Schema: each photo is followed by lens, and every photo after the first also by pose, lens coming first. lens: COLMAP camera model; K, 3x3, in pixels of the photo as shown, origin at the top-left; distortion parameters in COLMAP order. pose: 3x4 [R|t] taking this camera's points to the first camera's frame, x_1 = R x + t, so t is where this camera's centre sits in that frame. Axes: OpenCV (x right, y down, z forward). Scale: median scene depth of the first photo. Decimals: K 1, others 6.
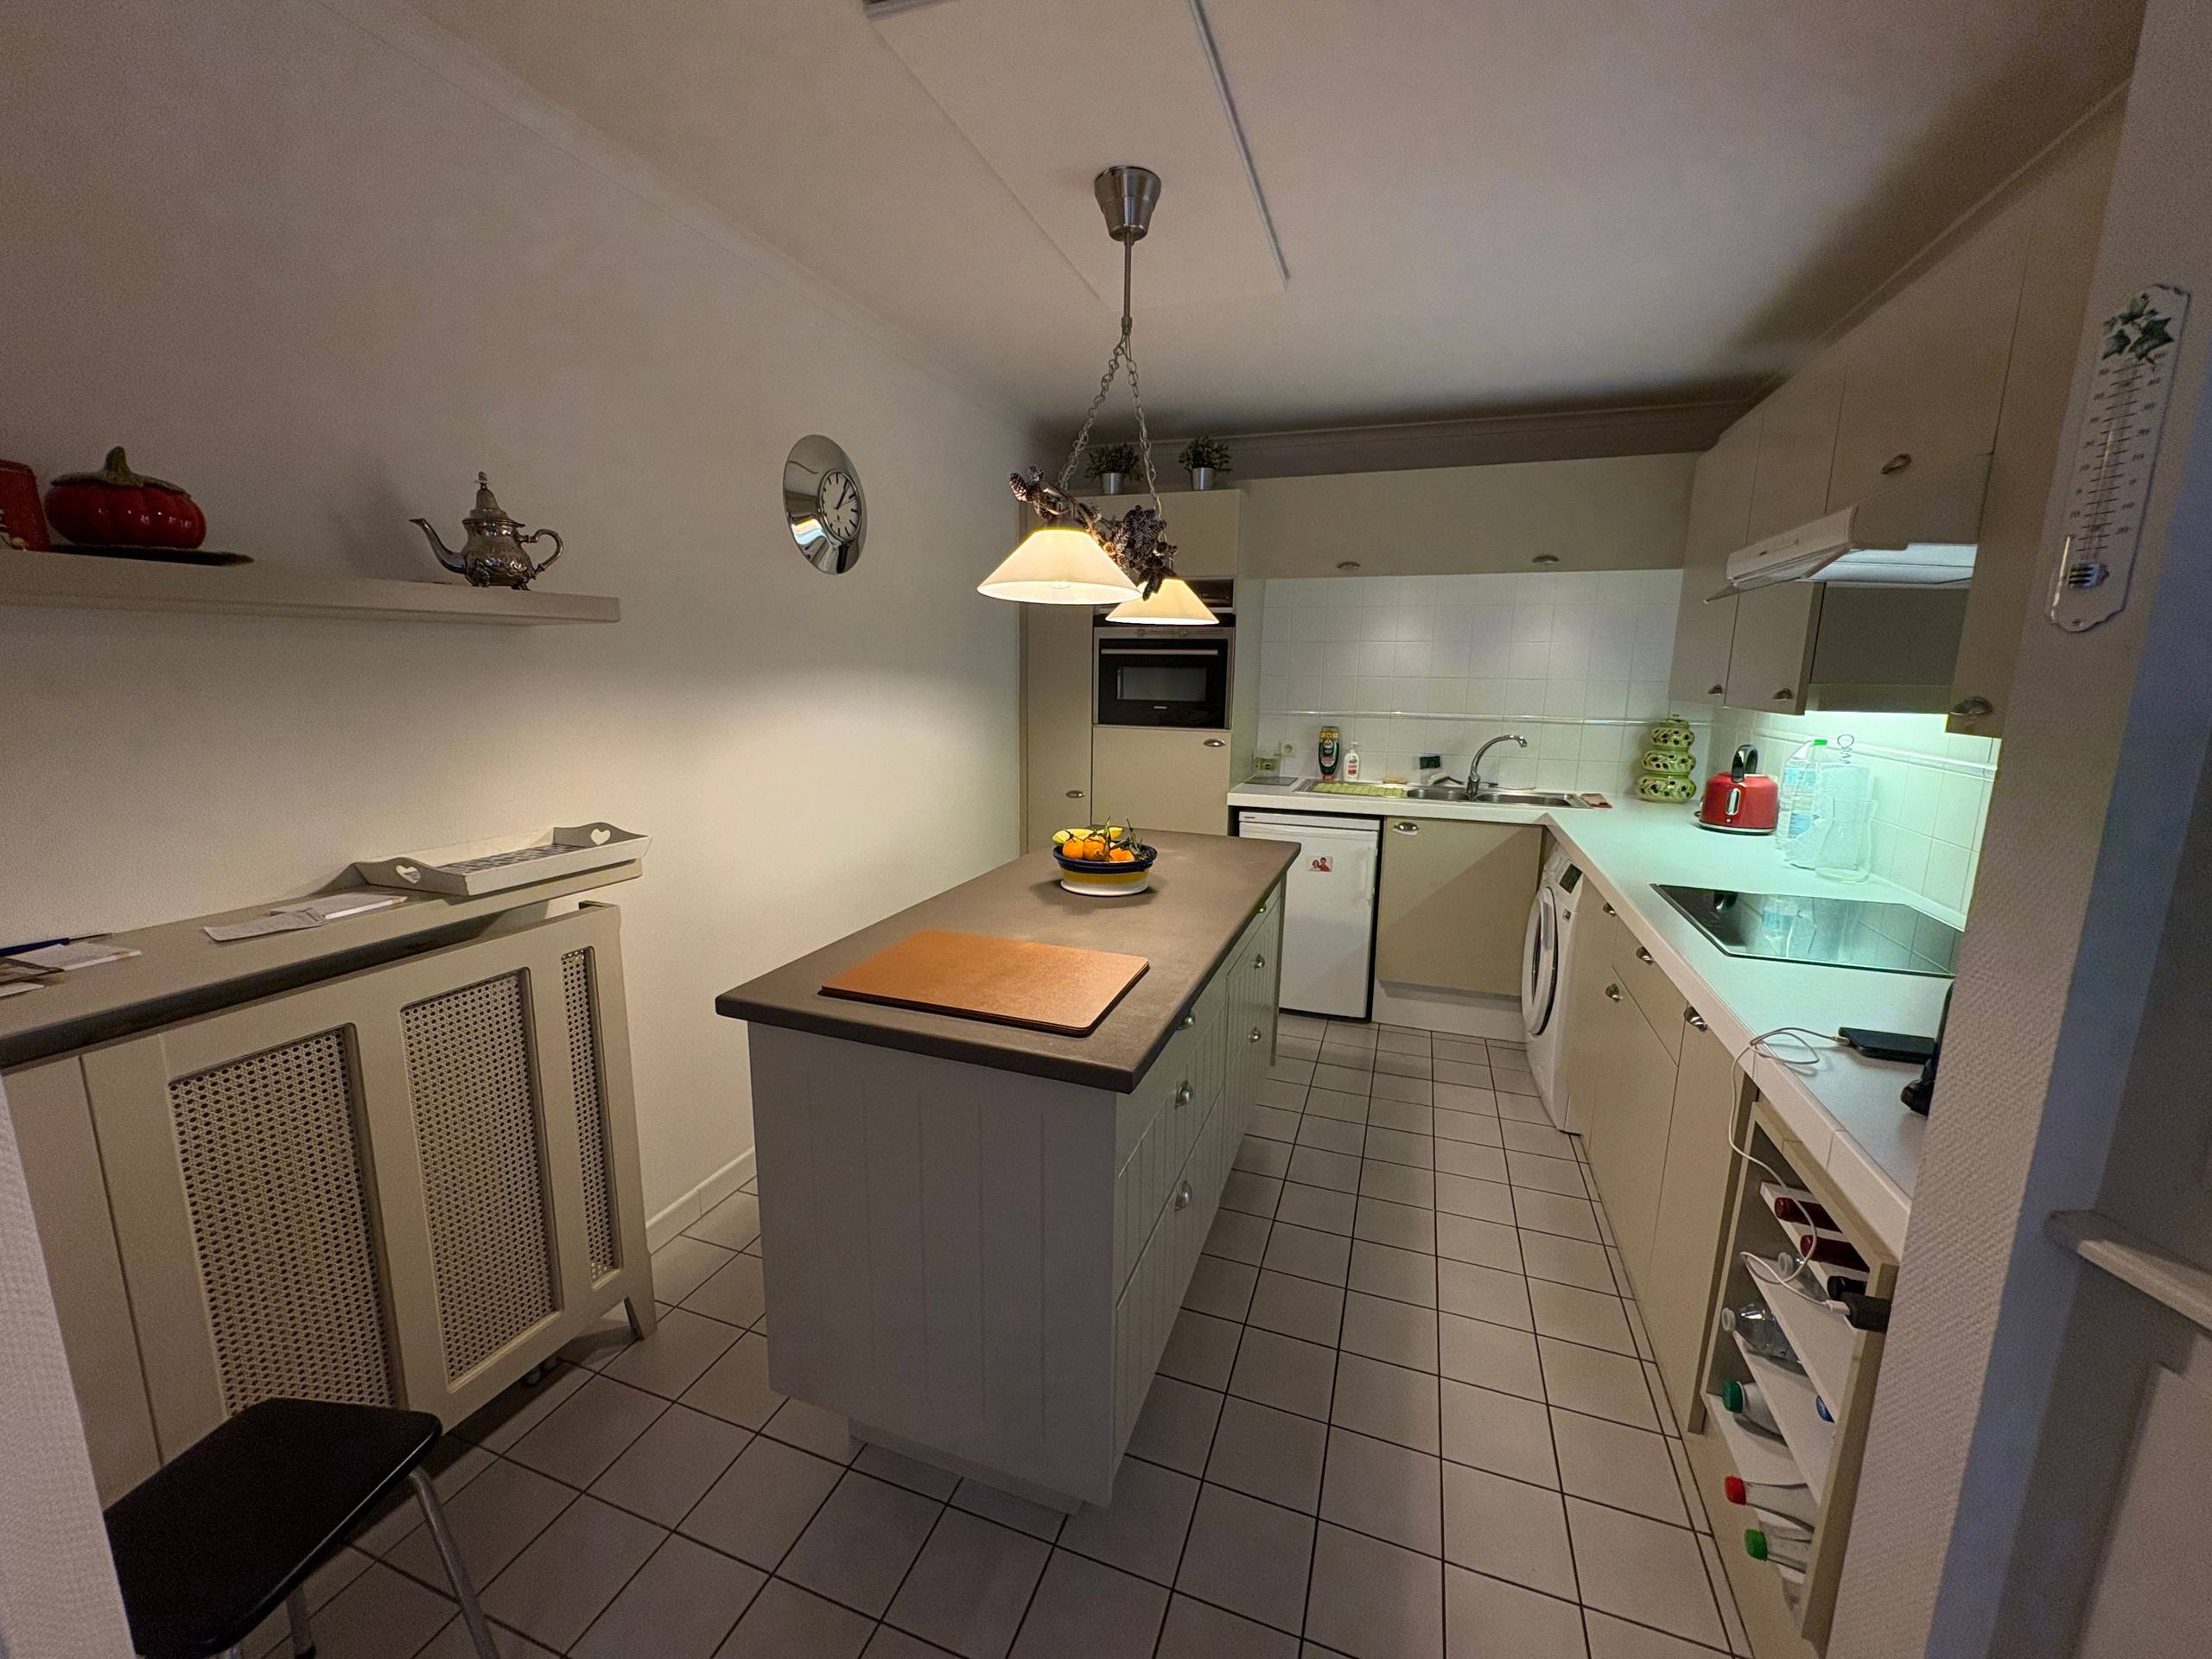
lens RADIAL K [[869.7, 0, 1106.0], [0, 869.7, 829.5], [0, 0, 1]] dist [-0.000570, -0.000038]
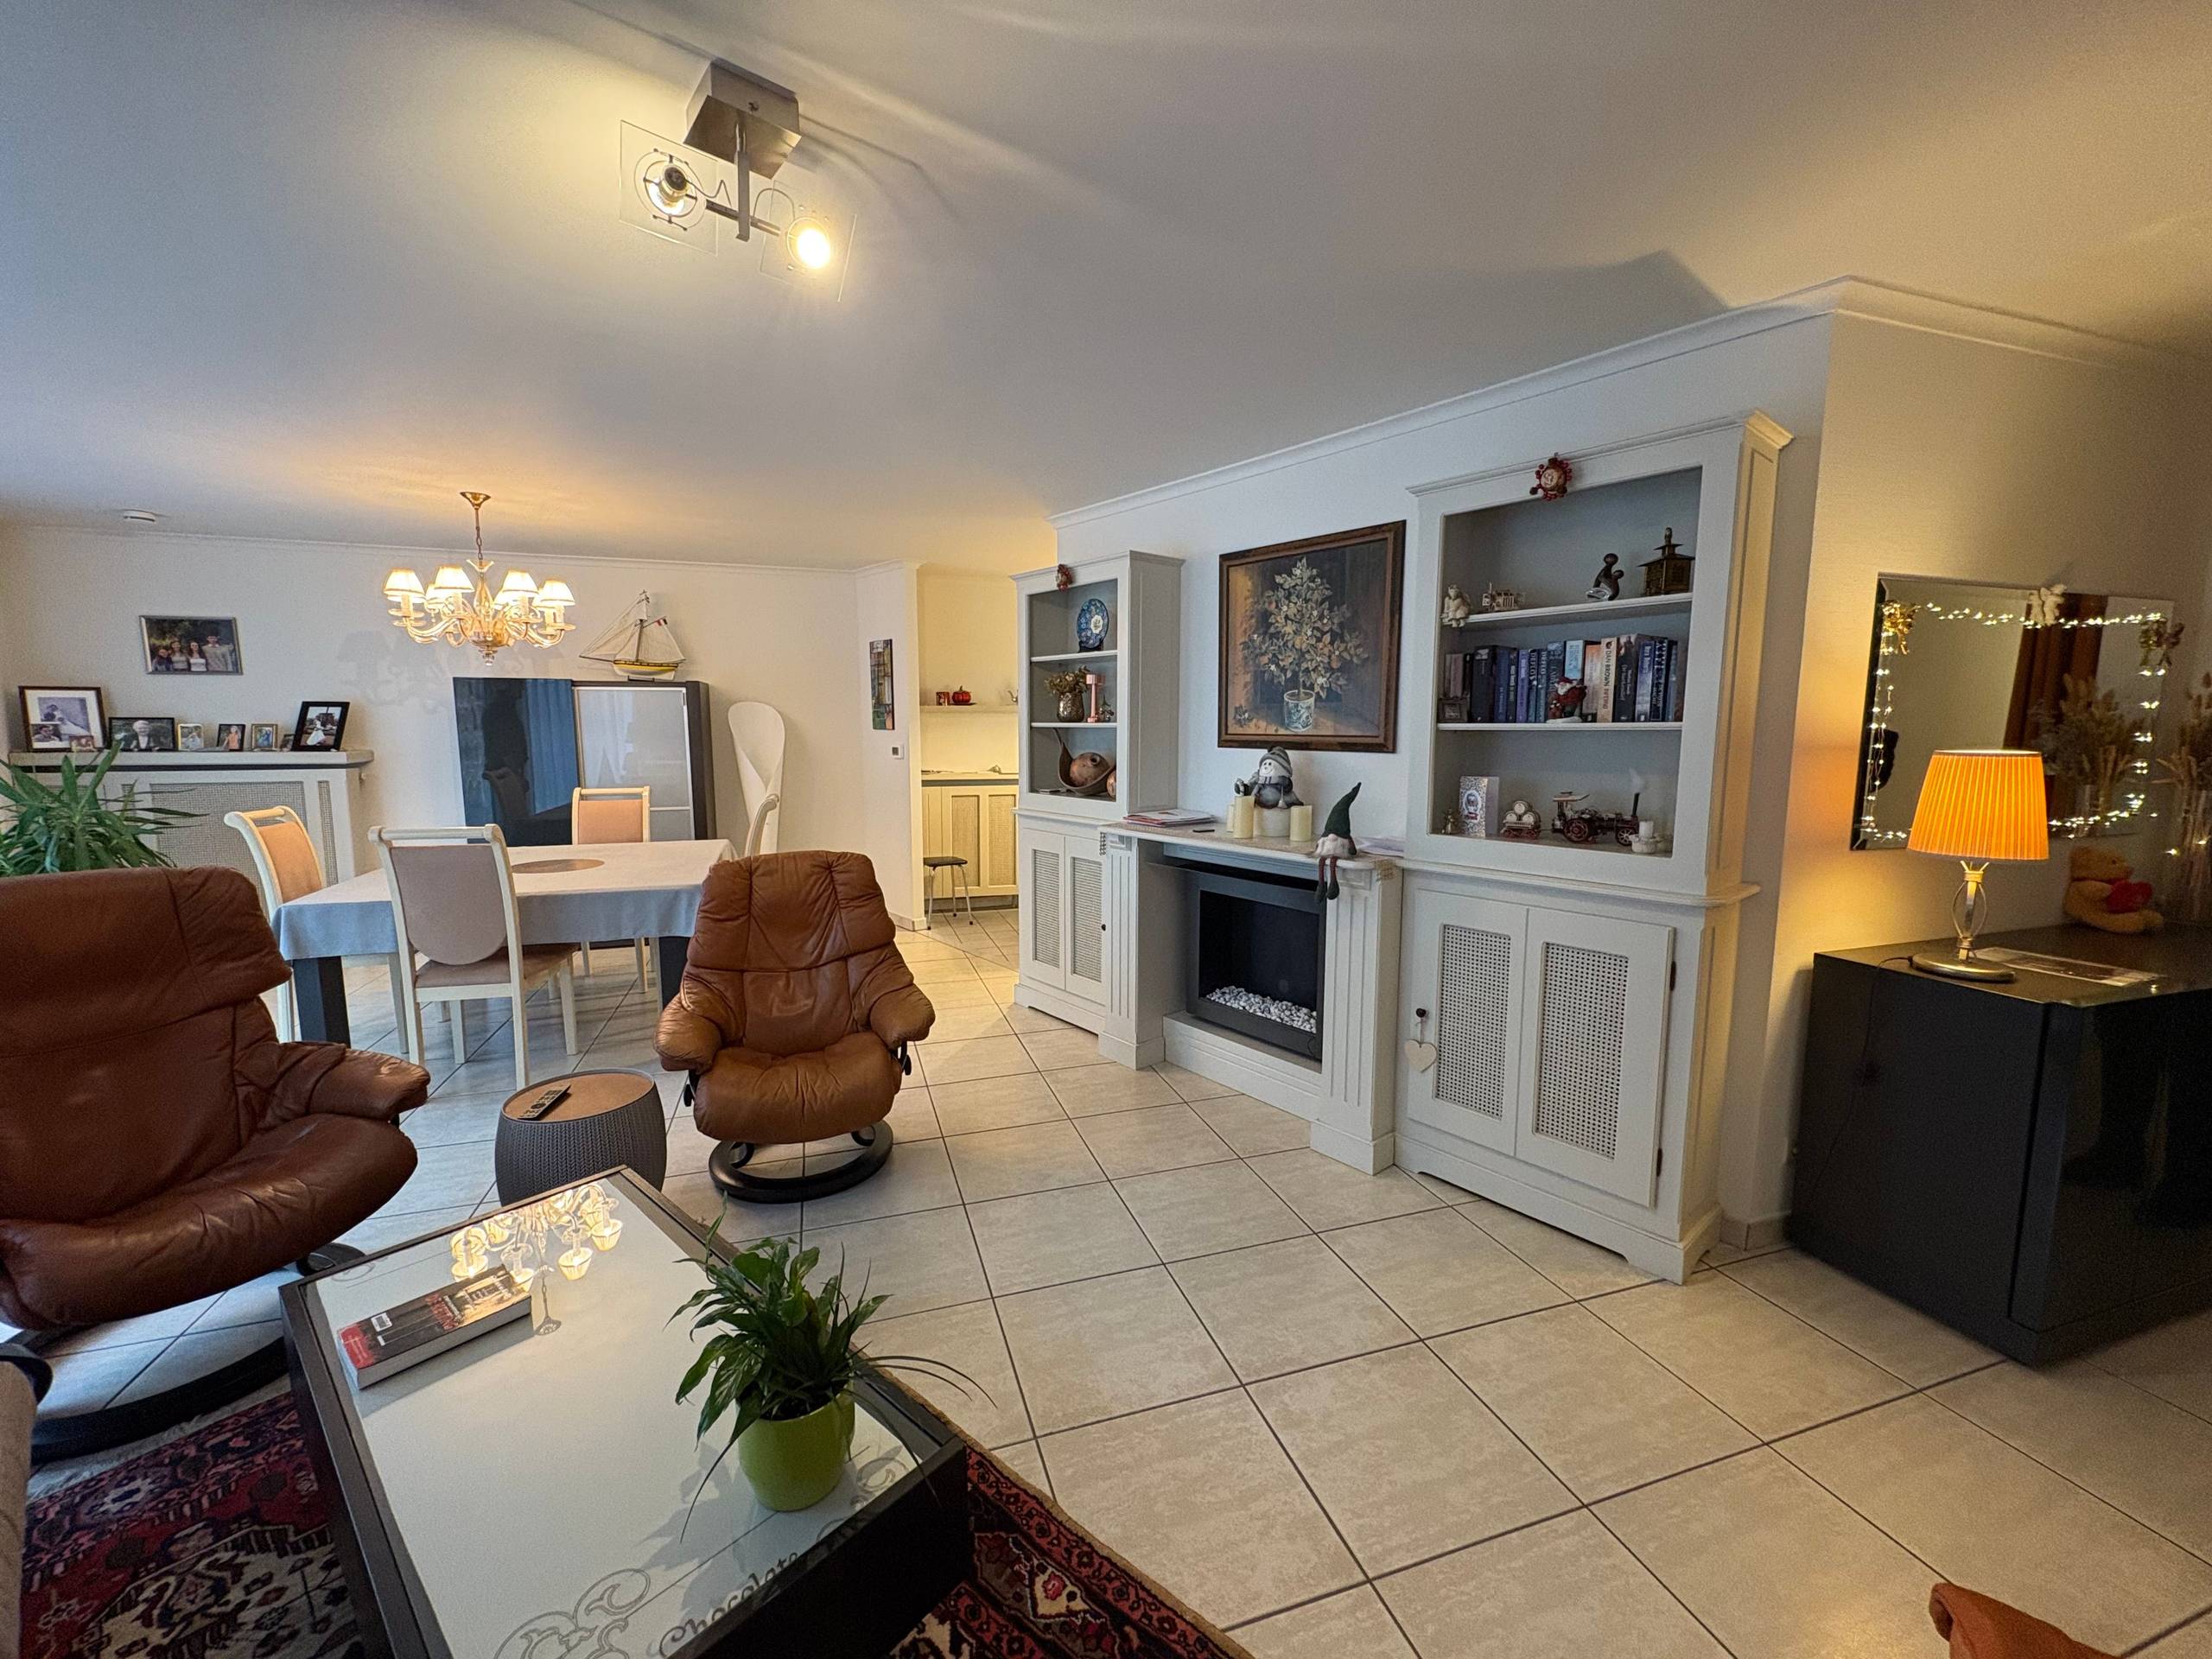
lens RADIAL K [[869.7, 0, 1106.0], [0, 869.7, 829.5], [0, 0, 1]] dist [-0.000570, -0.000038]
pose [[0.606822, 0.078007, -0.791001, 3.408464], [-0.130198, 0.991486, -0.002104, 0.327170], [0.784102, 0.104263, 0.611812, -1.405100]]
